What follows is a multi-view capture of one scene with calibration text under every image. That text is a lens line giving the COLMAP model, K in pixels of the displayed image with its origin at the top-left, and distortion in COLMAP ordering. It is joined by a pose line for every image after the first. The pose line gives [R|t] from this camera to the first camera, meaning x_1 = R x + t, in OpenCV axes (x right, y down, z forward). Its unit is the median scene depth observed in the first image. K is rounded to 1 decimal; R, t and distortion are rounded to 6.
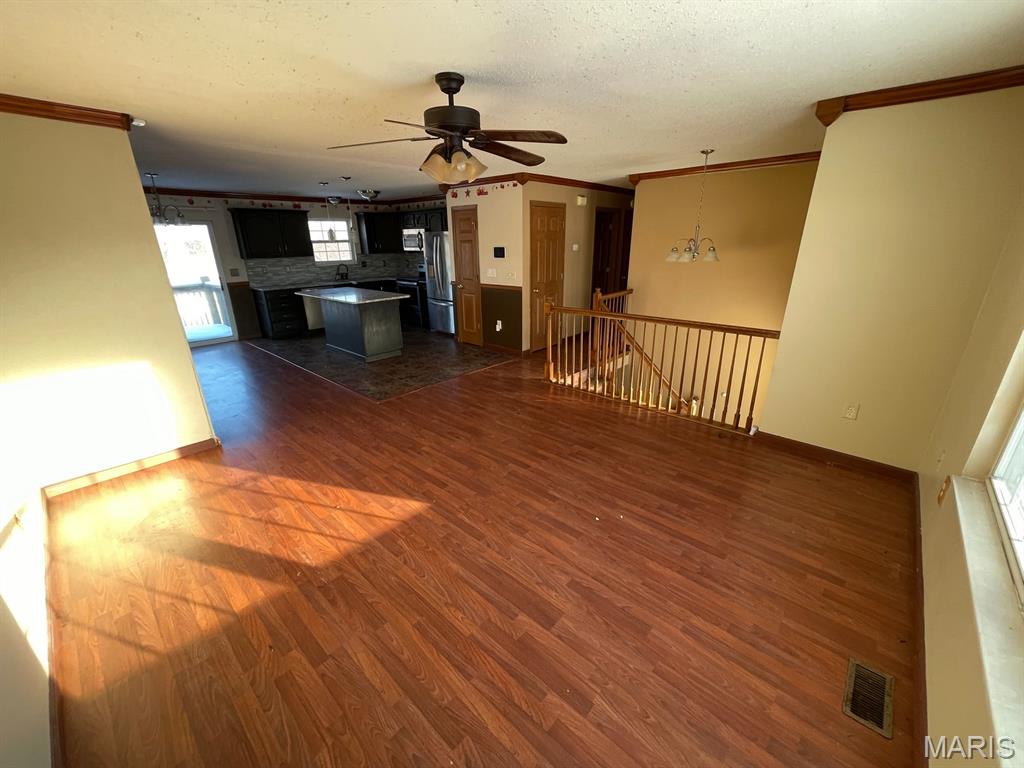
lens RADIAL K [[411.3, 0, 508.2], [0, 411.3, 387.9], [0, 0, 1]] dist [-0.001120, -0.000129]
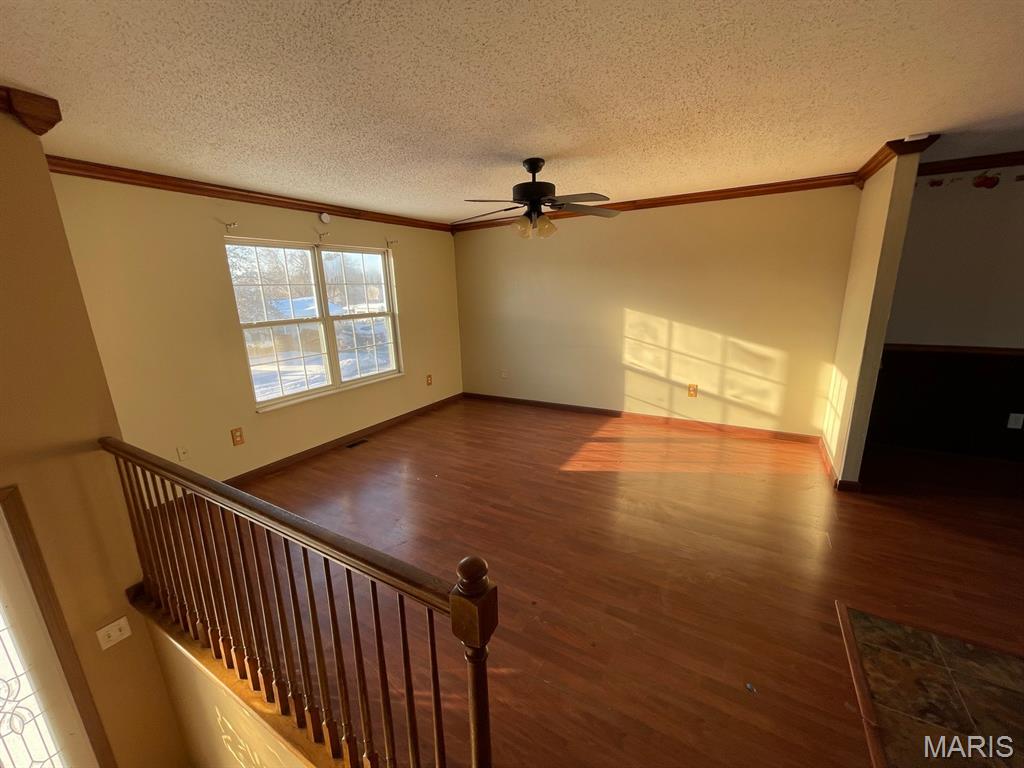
lens RADIAL K [[409.2, 0, 510.3], [0, 409.2, 378.5], [0, 0, 1]] dist [0.000913, 0.000004]
pose [[-0.978191, 0.080030, -0.191669, 0.219686], [-0.034725, 0.846789, 0.530794, -0.758335], [0.204783, 0.525874, -0.825543, 2.122763]]
